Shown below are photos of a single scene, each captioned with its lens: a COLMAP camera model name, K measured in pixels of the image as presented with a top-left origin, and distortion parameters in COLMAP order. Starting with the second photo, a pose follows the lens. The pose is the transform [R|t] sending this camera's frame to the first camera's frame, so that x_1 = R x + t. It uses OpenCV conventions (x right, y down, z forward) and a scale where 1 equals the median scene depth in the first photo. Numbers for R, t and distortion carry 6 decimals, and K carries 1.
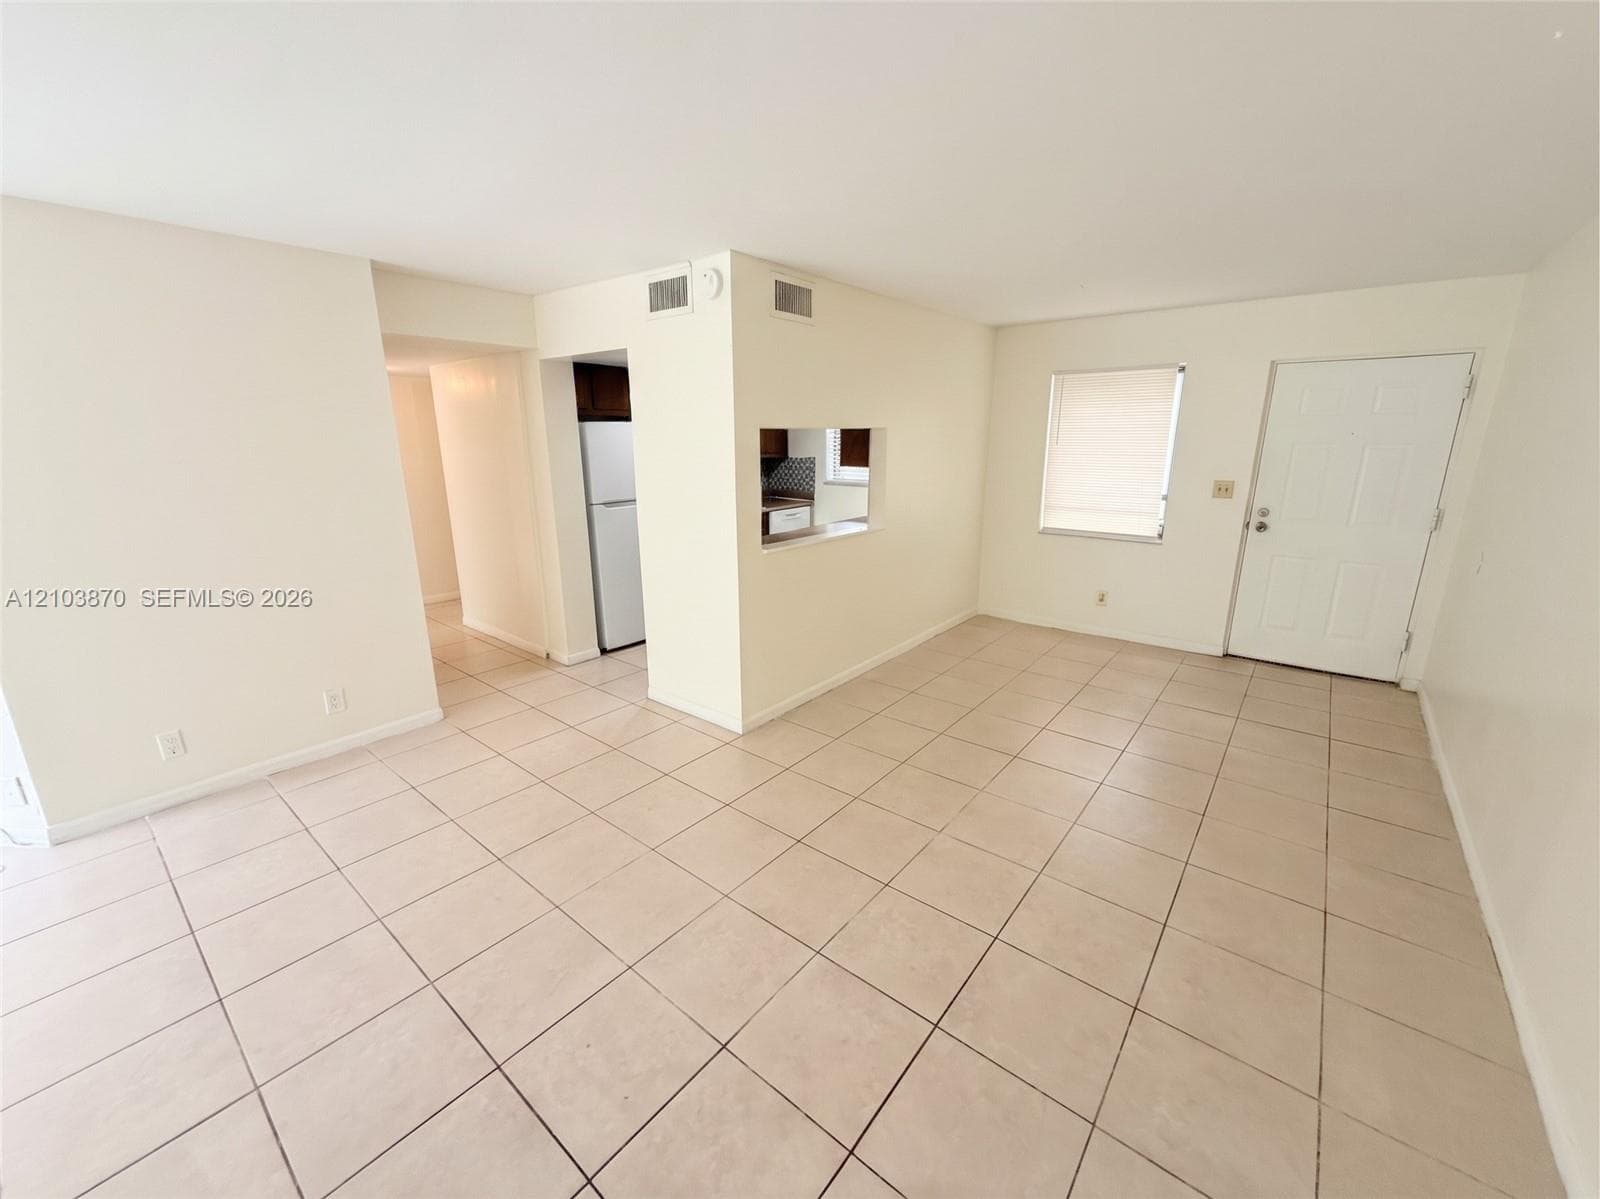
lens RADIAL K [[636.6, 0, 790.9], [0, 636.6, 600.5], [0, 0, 1]] dist [-0.001095, 0.000064]
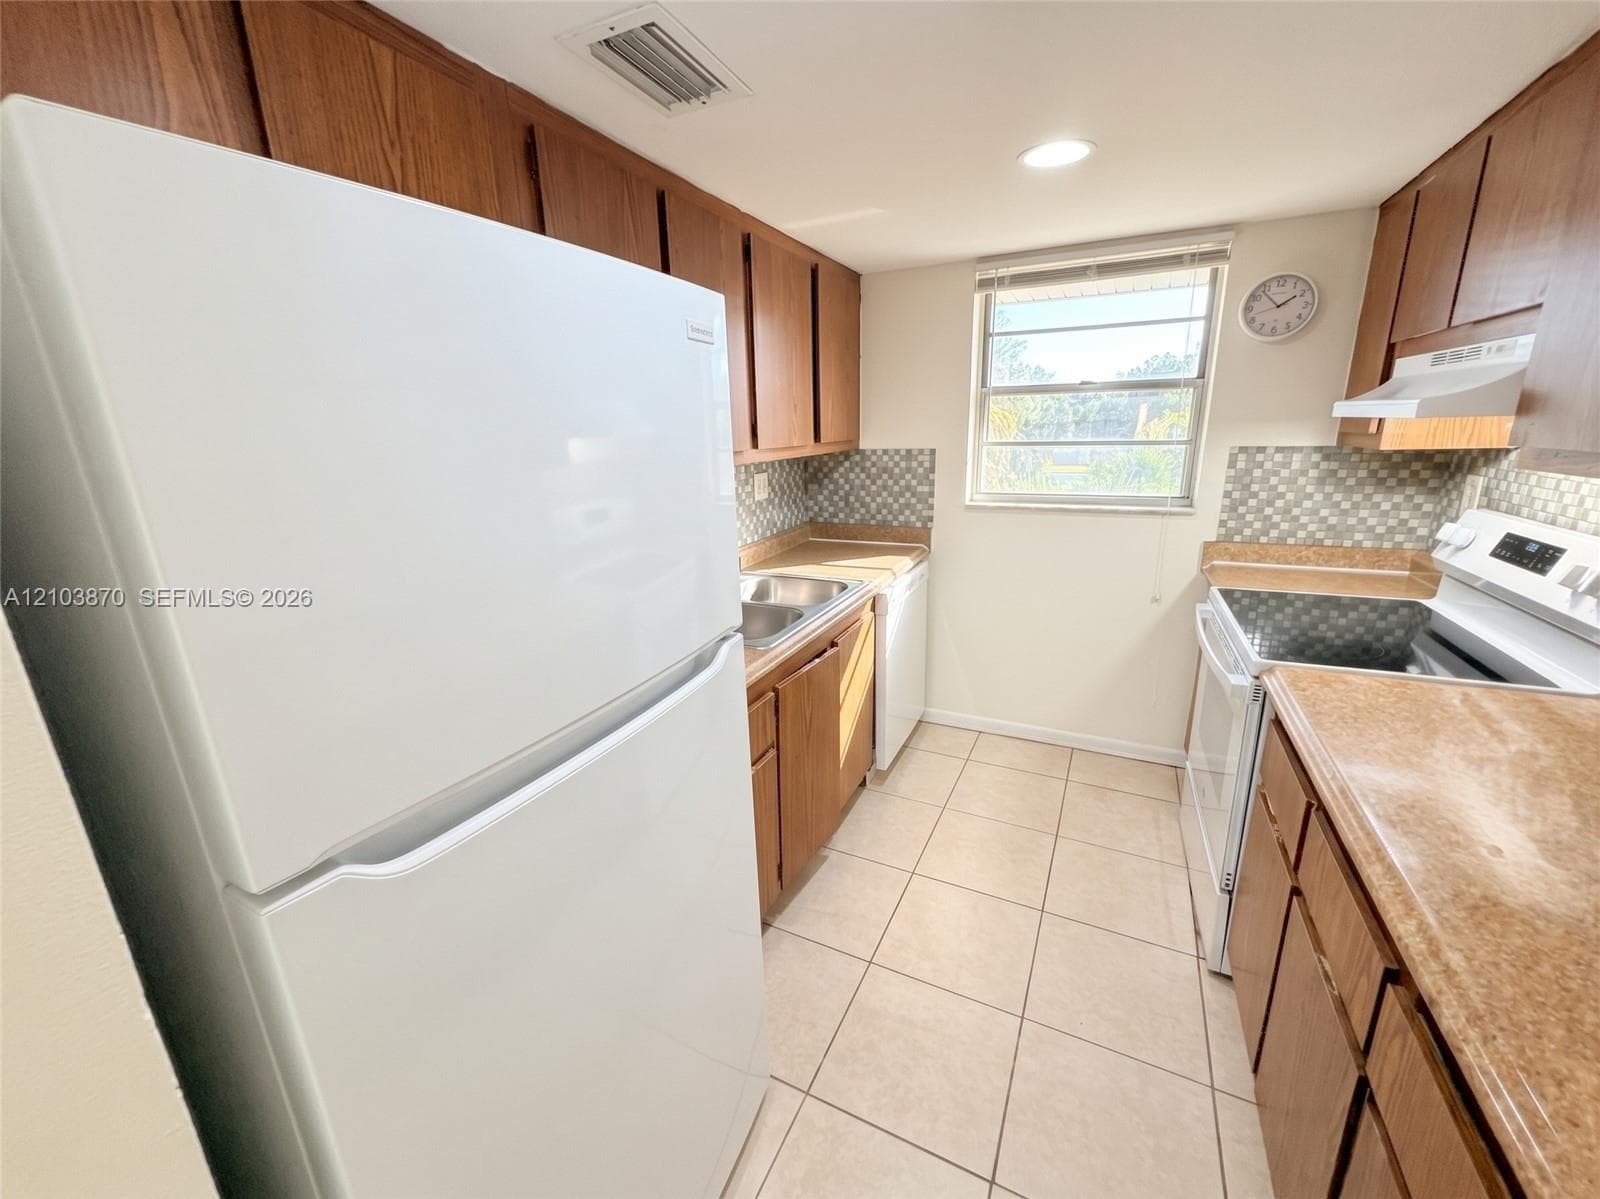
lens RADIAL K [[636.6, 0, 797.7], [0, 636.6, 608.4], [0, 0, 1]] dist [-0.001095, 0.000064]
pose [[0.969493, -0.081266, 0.231255, -0.222270], [0.076674, 0.996640, 0.028792, -0.187987], [-0.232818, -0.010182, 0.972467, 0.824436]]
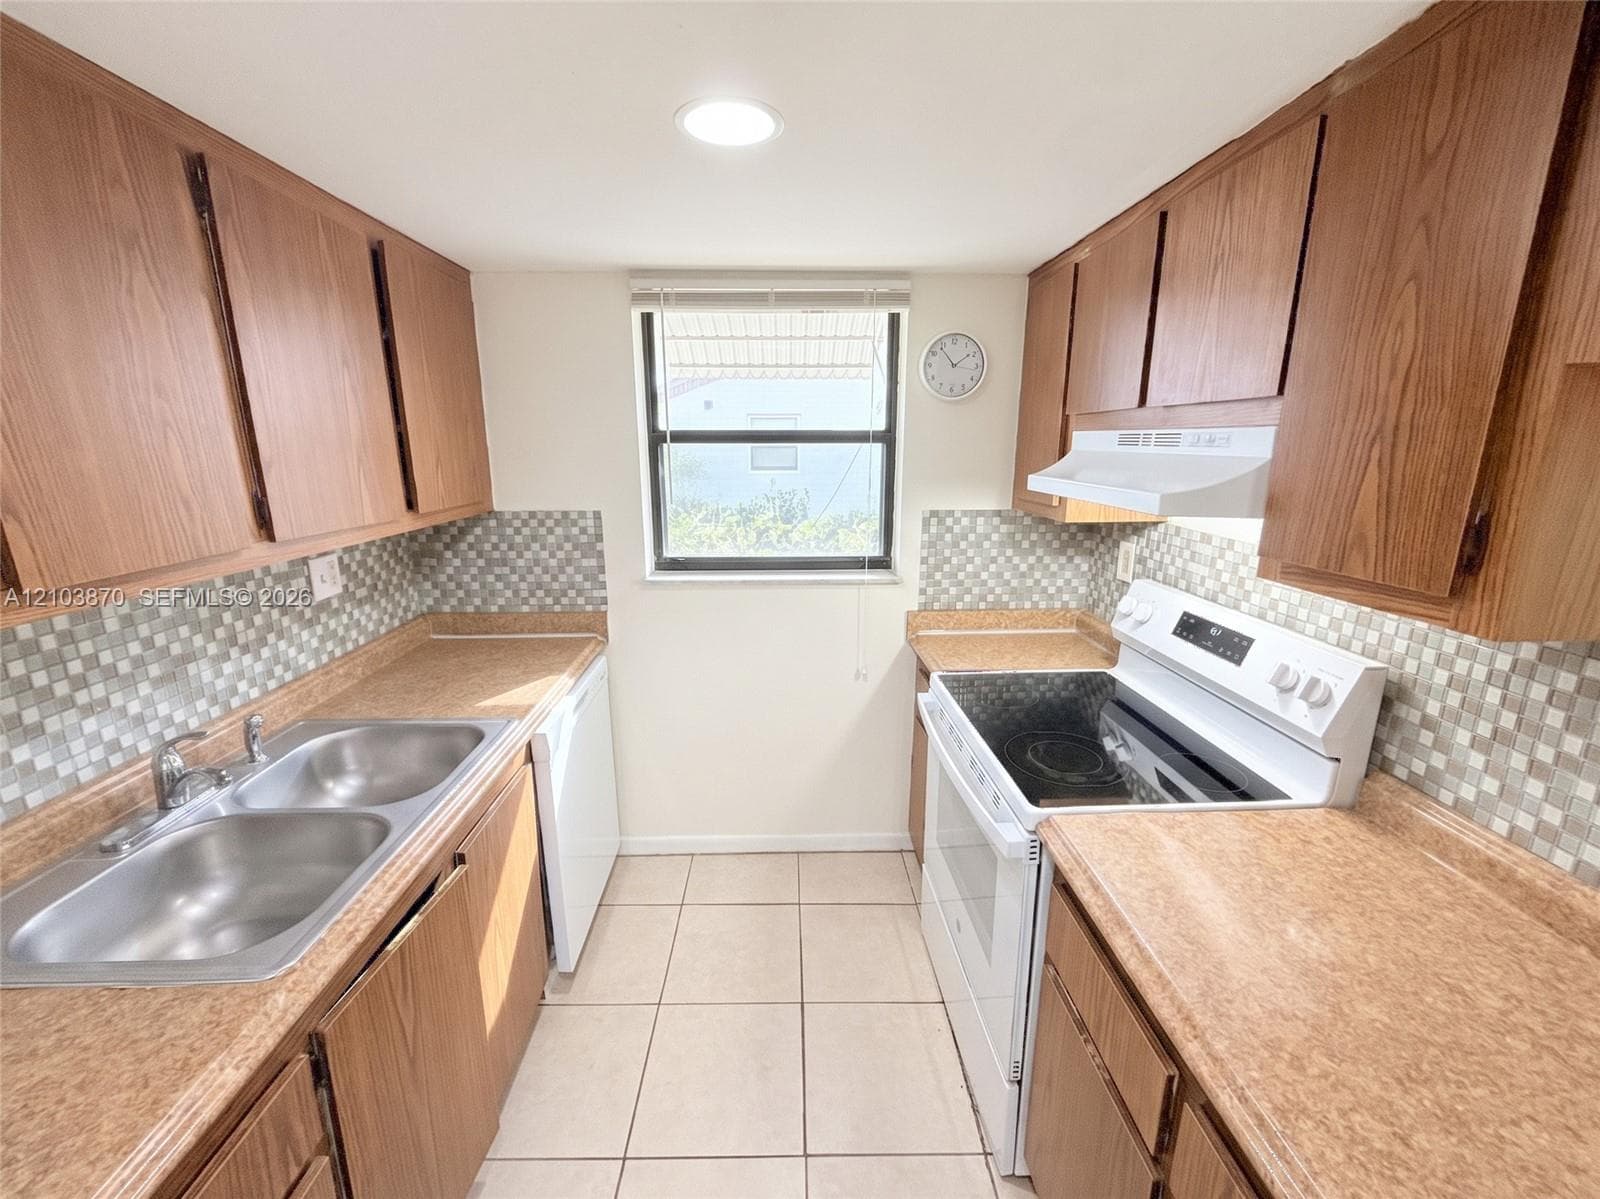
lens RADIAL K [[636.6, 0, 787.4], [0, 636.6, 609.2], [0, 0, 1]] dist [-0.001095, 0.000064]
pose [[0.752282, -0.154939, 0.640363, -0.149373], [0.156754, 0.986136, 0.054450, -0.244385], [-0.639922, 0.059418, 0.766140, 0.945359]]
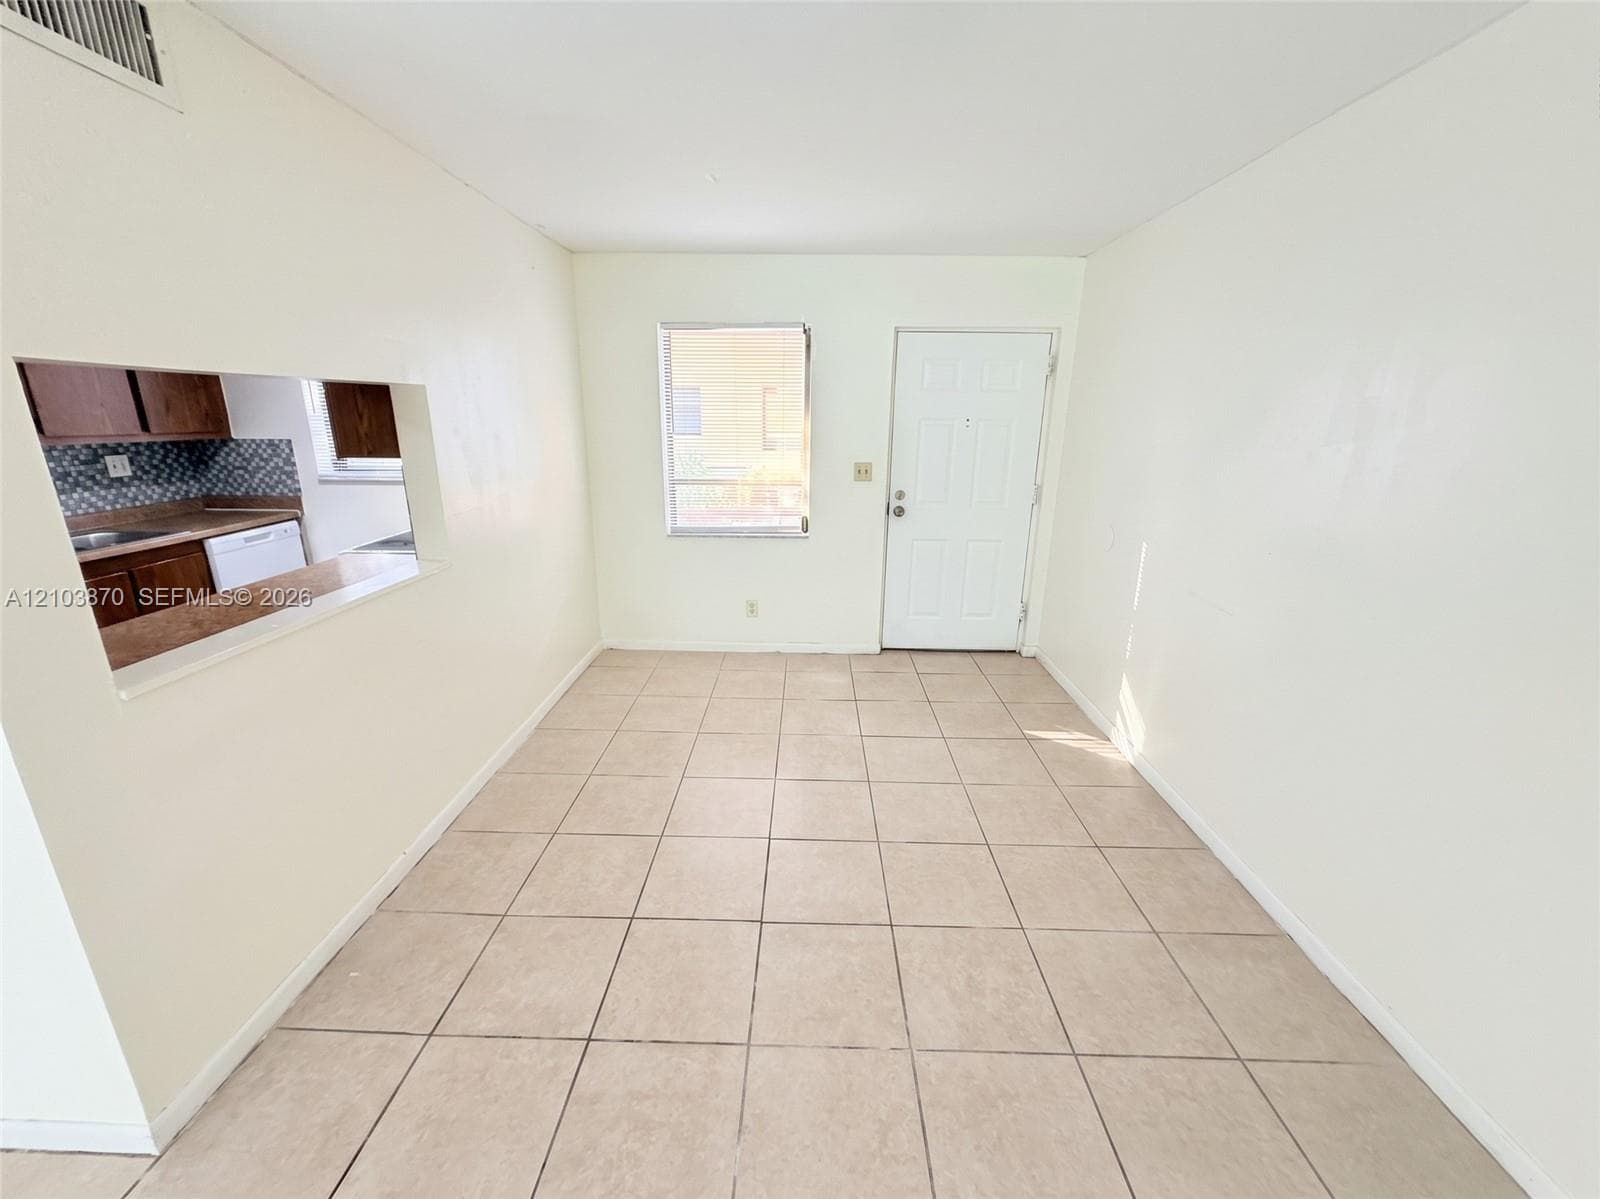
lens RADIAL K [[636.6, 0, 797.3], [0, 636.6, 607.9], [0, 0, 1]] dist [-0.001095, 0.000064]
pose [[0.784413, -0.163659, 0.598258, 0.038525], [0.142247, 0.986319, 0.083309, -0.070466], [-0.603708, 0.019752, 0.796961, 0.331040]]
